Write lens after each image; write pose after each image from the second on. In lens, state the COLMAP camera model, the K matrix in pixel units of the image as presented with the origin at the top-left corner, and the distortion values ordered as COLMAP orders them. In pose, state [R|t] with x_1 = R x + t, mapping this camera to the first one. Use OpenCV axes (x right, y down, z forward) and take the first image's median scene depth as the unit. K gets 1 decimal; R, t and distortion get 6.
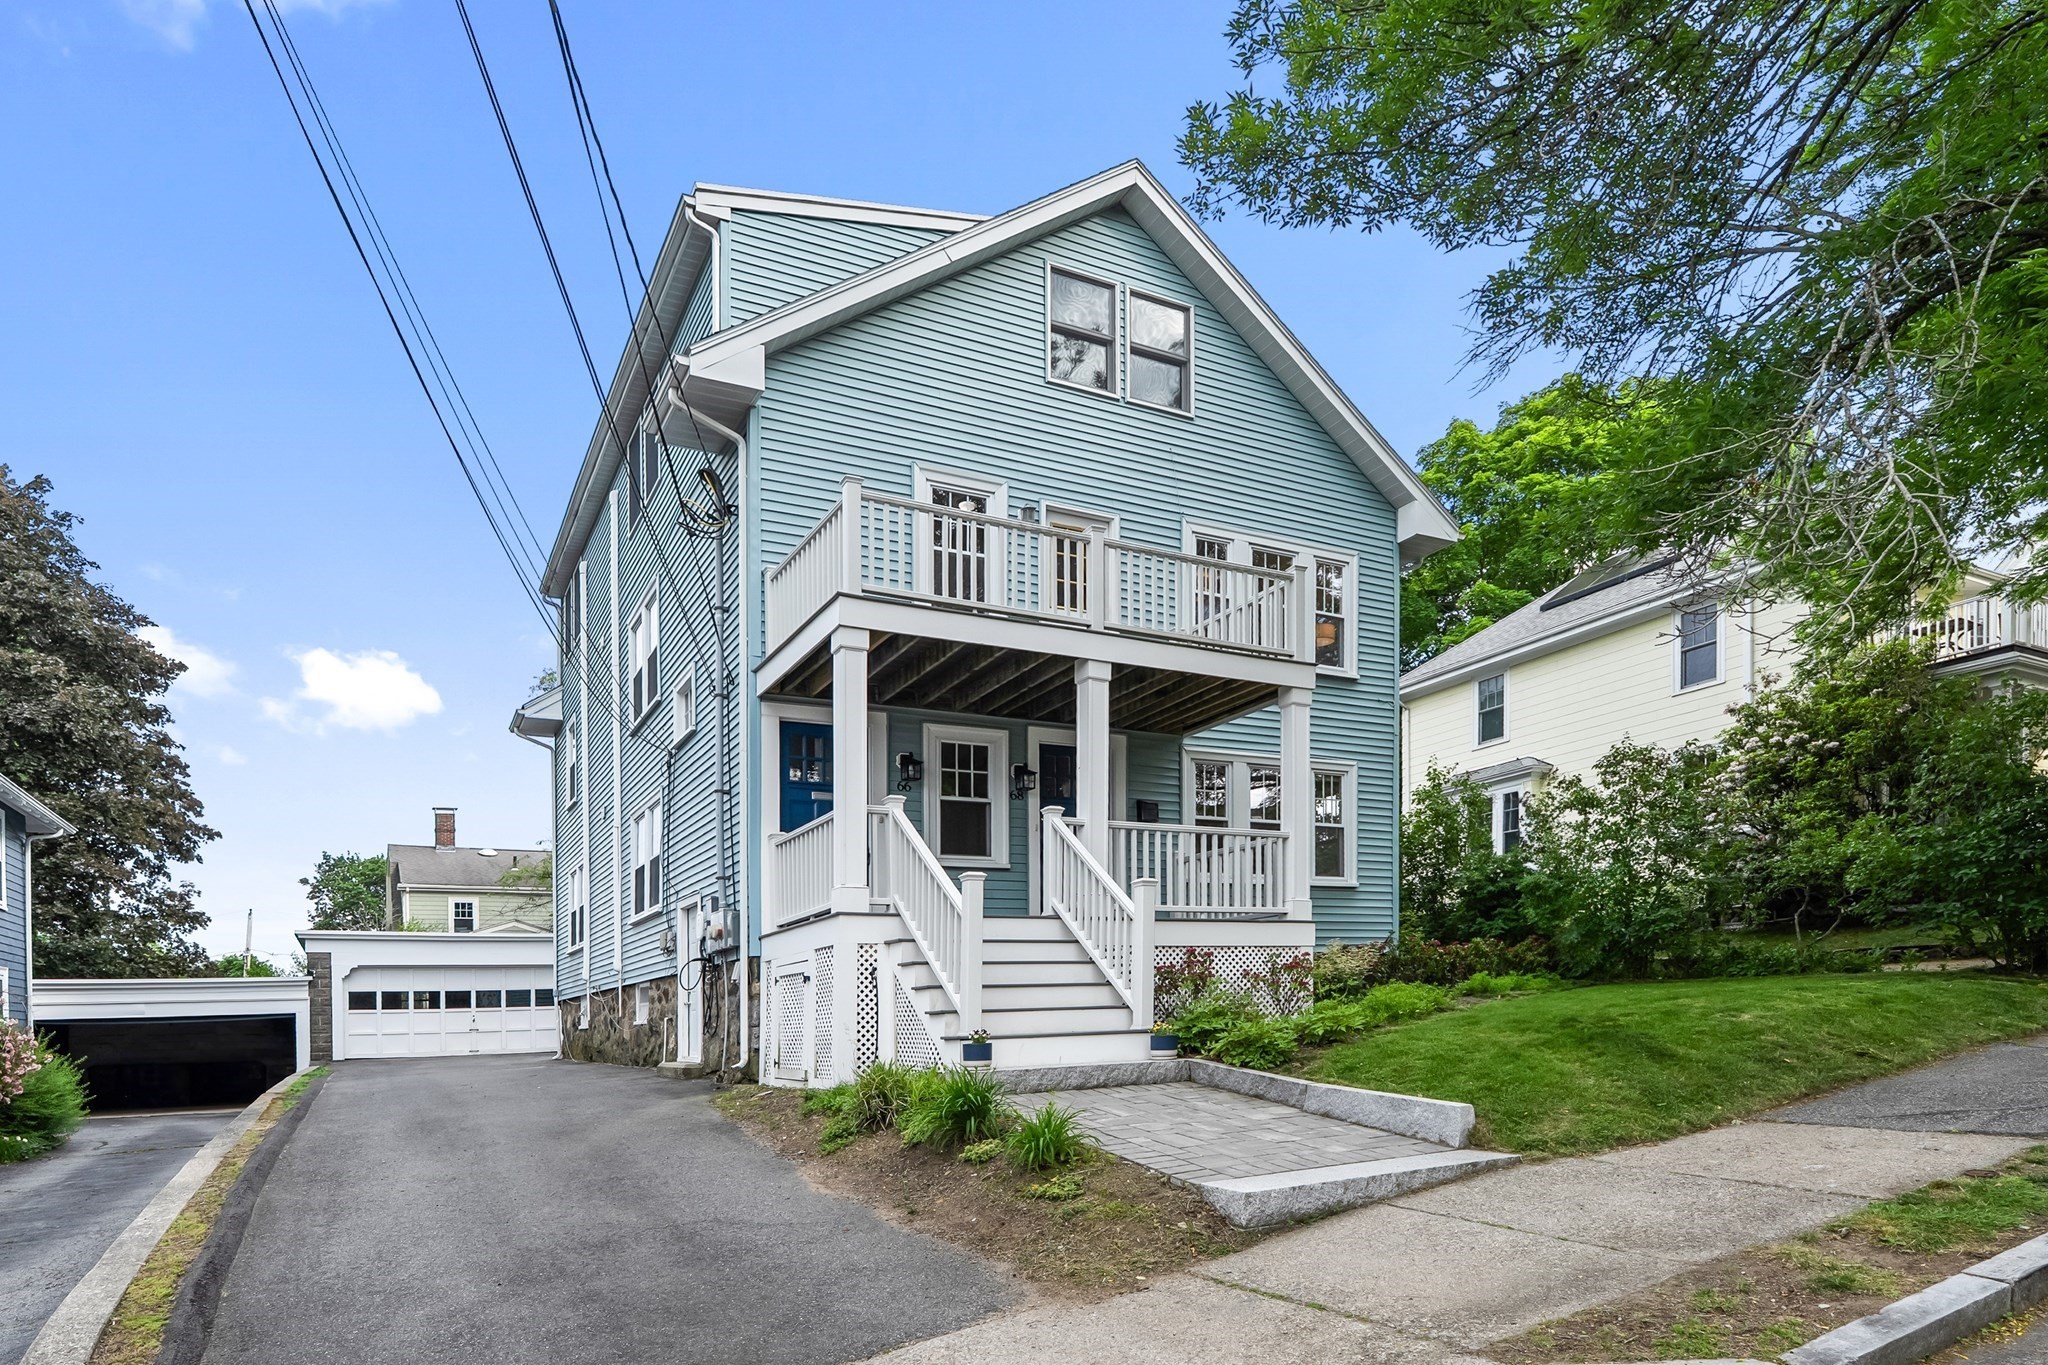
lens RADIAL K [[937.9, 0, 1019.5], [0, 937.9, 687.4], [0, 0, 1]] dist [0.003588, 0.000292]
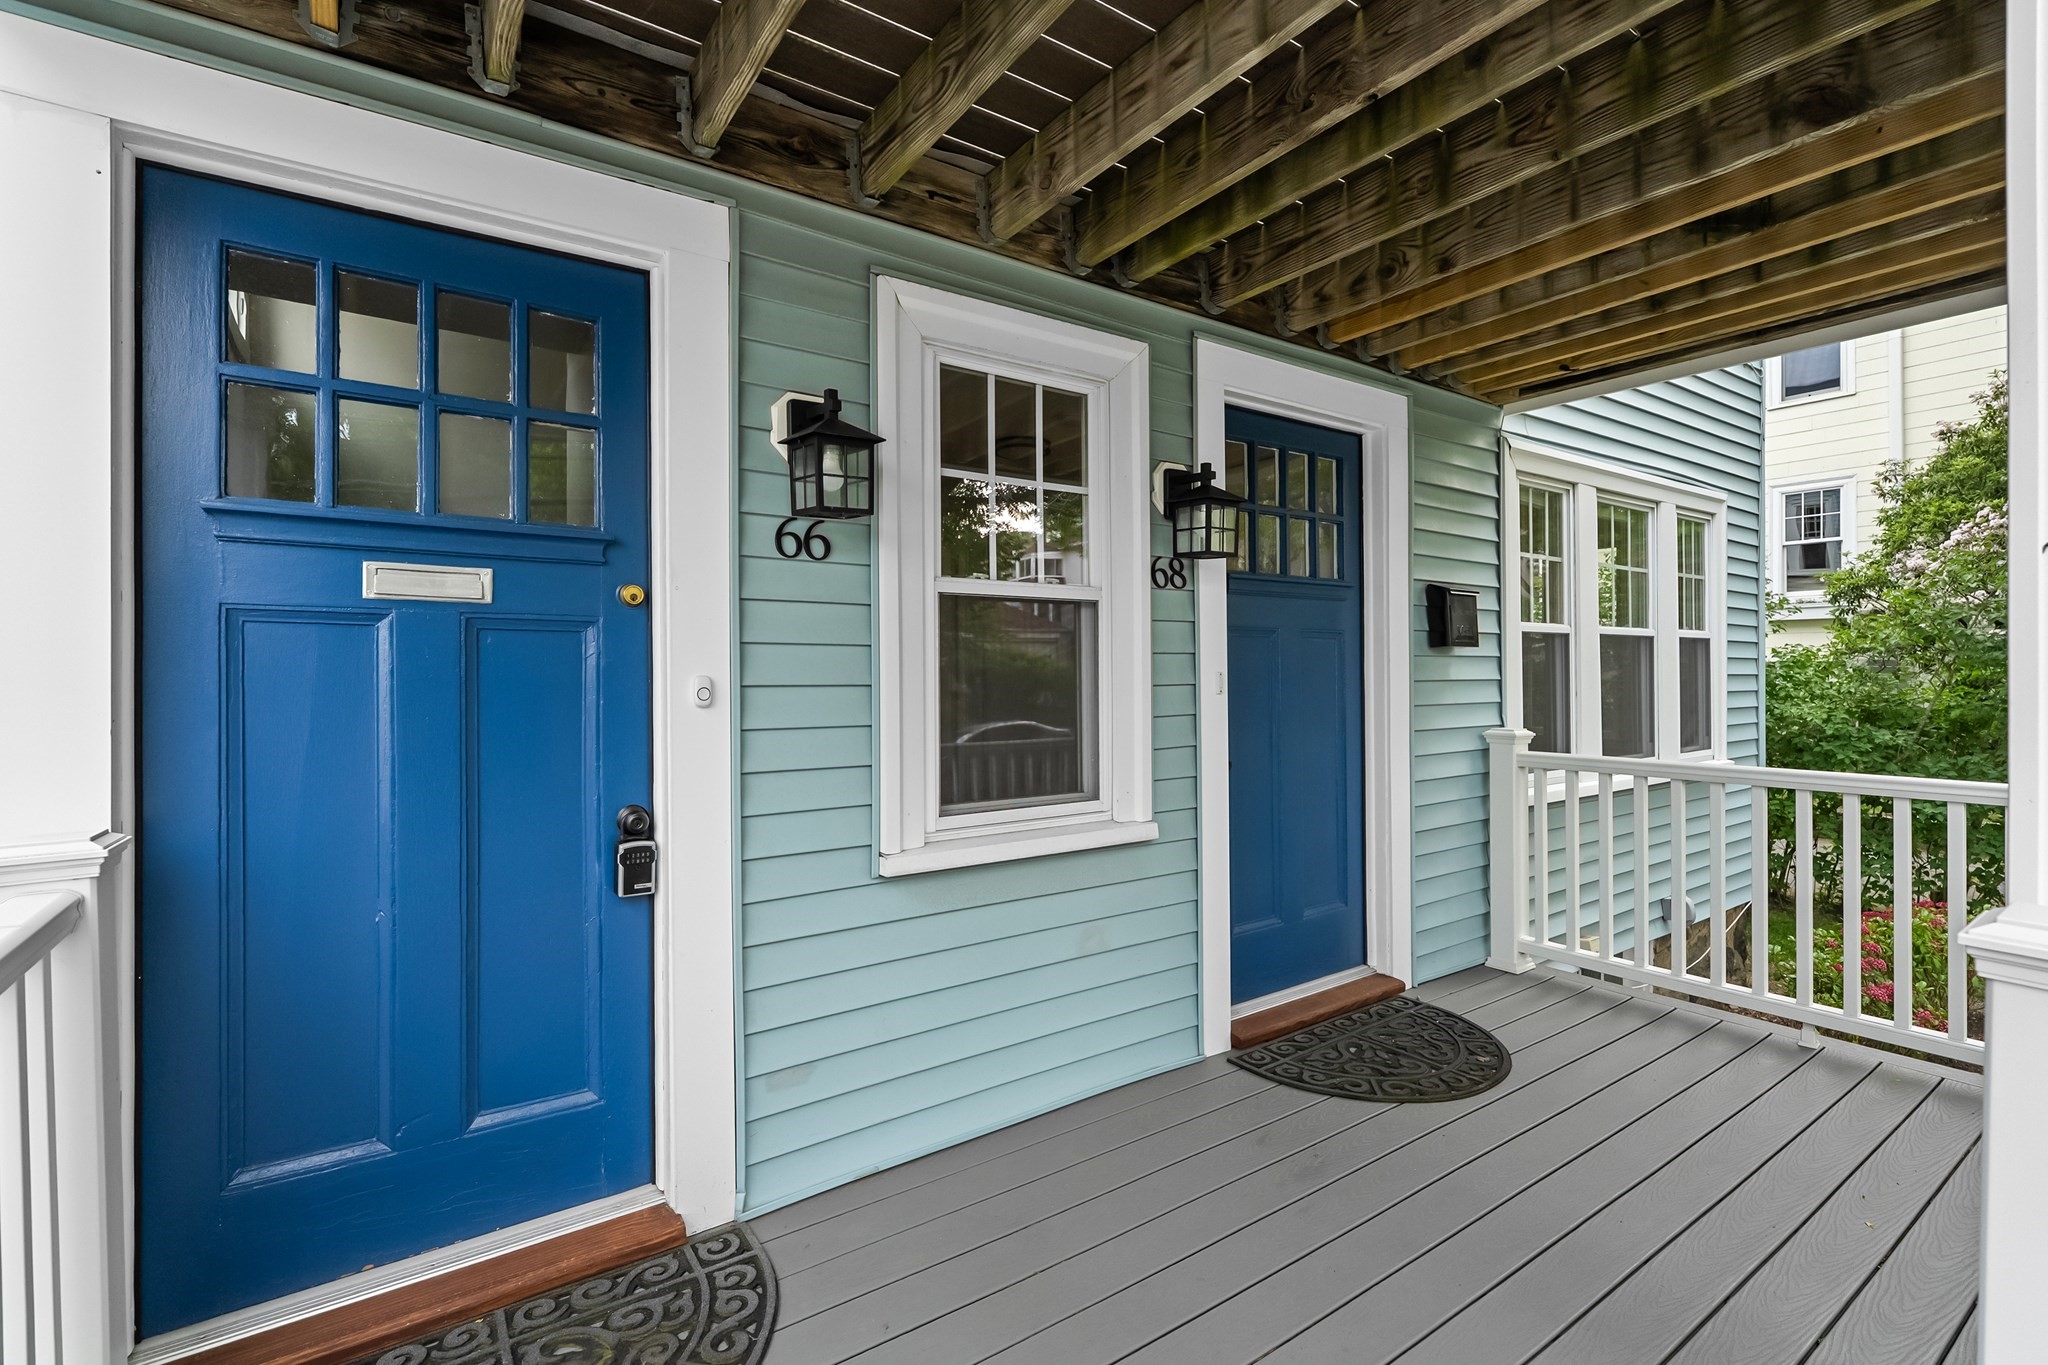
lens RADIAL K [[937.9, 0, 1027.9], [0, 937.9, 684.0], [0, 0, 1]] dist [0.003588, 0.000292]
pose [[0.982314, 0.058375, 0.177909, -0.101305], [-0.121744, 0.921021, 0.369998, 0.041282], [-0.142260, -0.385113, 0.911839, 0.719445]]
